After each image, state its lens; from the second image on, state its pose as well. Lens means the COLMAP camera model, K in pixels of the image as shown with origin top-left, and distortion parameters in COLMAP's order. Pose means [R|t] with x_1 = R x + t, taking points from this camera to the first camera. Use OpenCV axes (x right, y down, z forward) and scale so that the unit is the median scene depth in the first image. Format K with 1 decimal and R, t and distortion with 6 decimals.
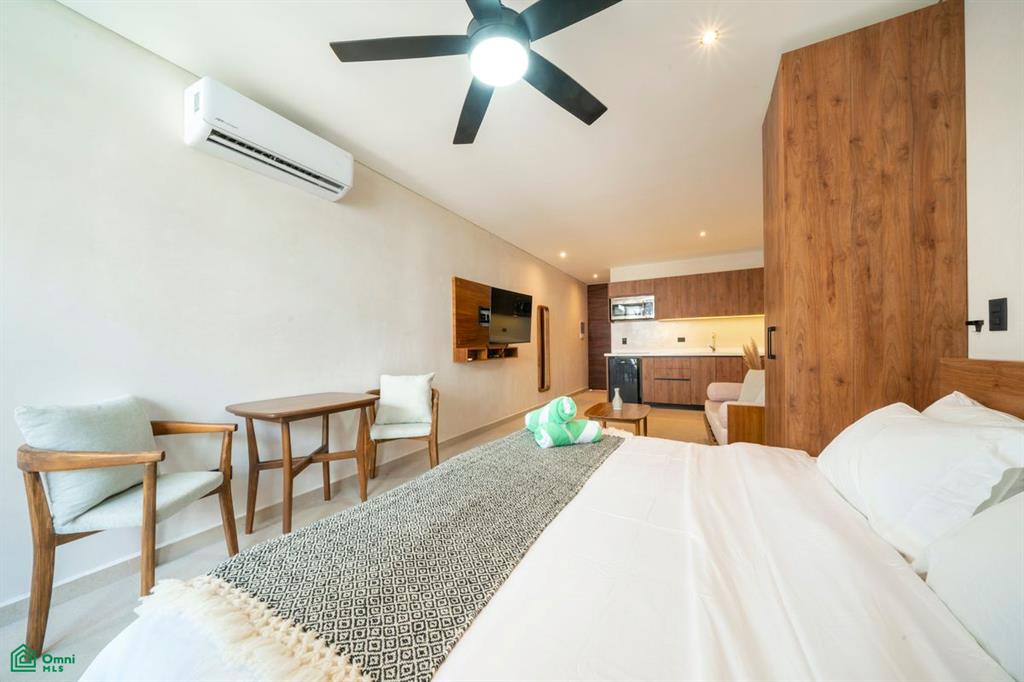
lens RADIAL K [[350.9, 0, 505.1], [0, 350.9, 345.7], [0, 0, 1]] dist [-0.002515, -0.000267]
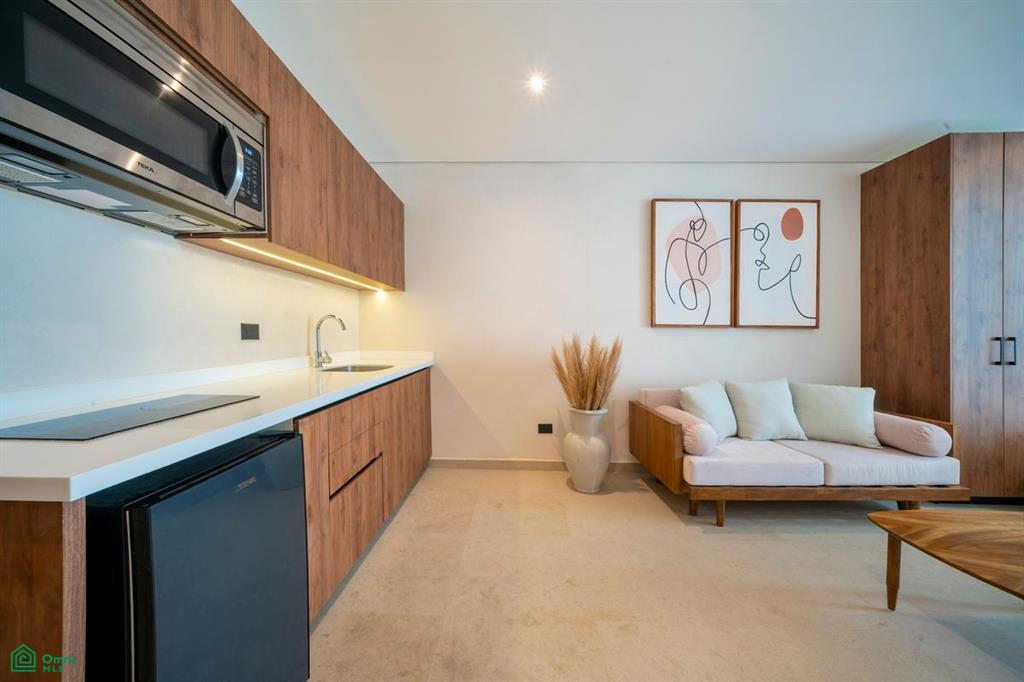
lens RADIAL K [[350.9, 0, 485.3], [0, 350.9, 348.8], [0, 0, 1]] dist [-0.002515, -0.000267]
pose [[-0.465553, -0.023885, 0.884697, 0.418032], [-0.004878, 0.999690, 0.024422, -0.028345], [-0.885006, 0.007054, -0.465526, 2.438932]]
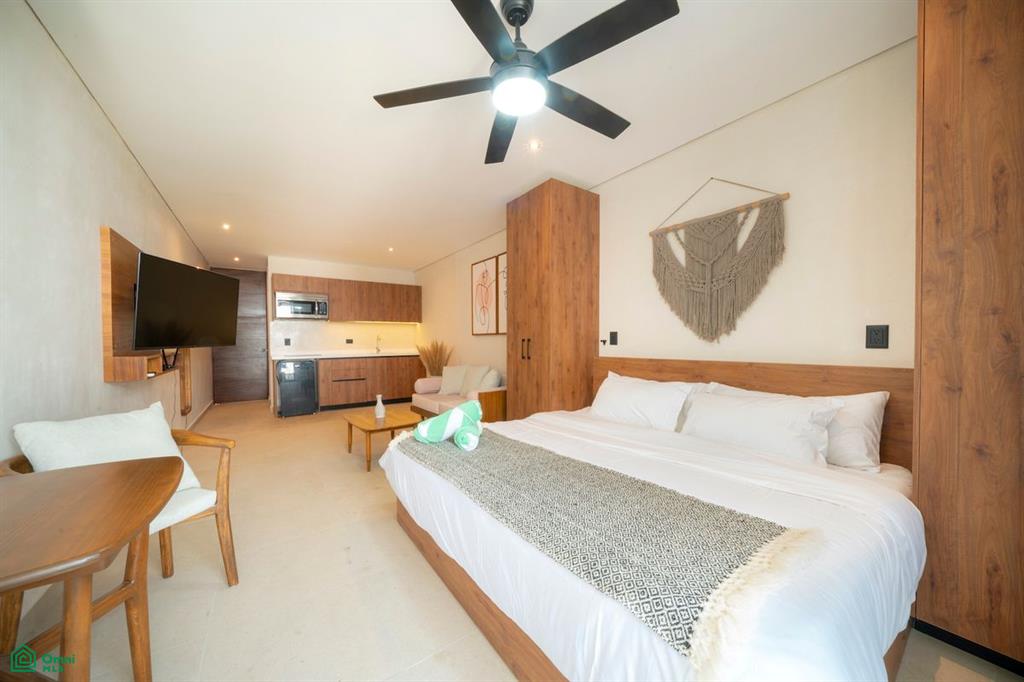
lens RADIAL K [[350.9, 0, 503.5], [0, 350.9, 350.4], [0, 0, 1]] dist [-0.002515, -0.000267]
pose [[0.442189, -0.014345, 0.896807, -0.584498], [-0.002494, 0.999849, 0.017222, -0.023502], [-0.896918, -0.009852, 0.442087, 0.319829]]
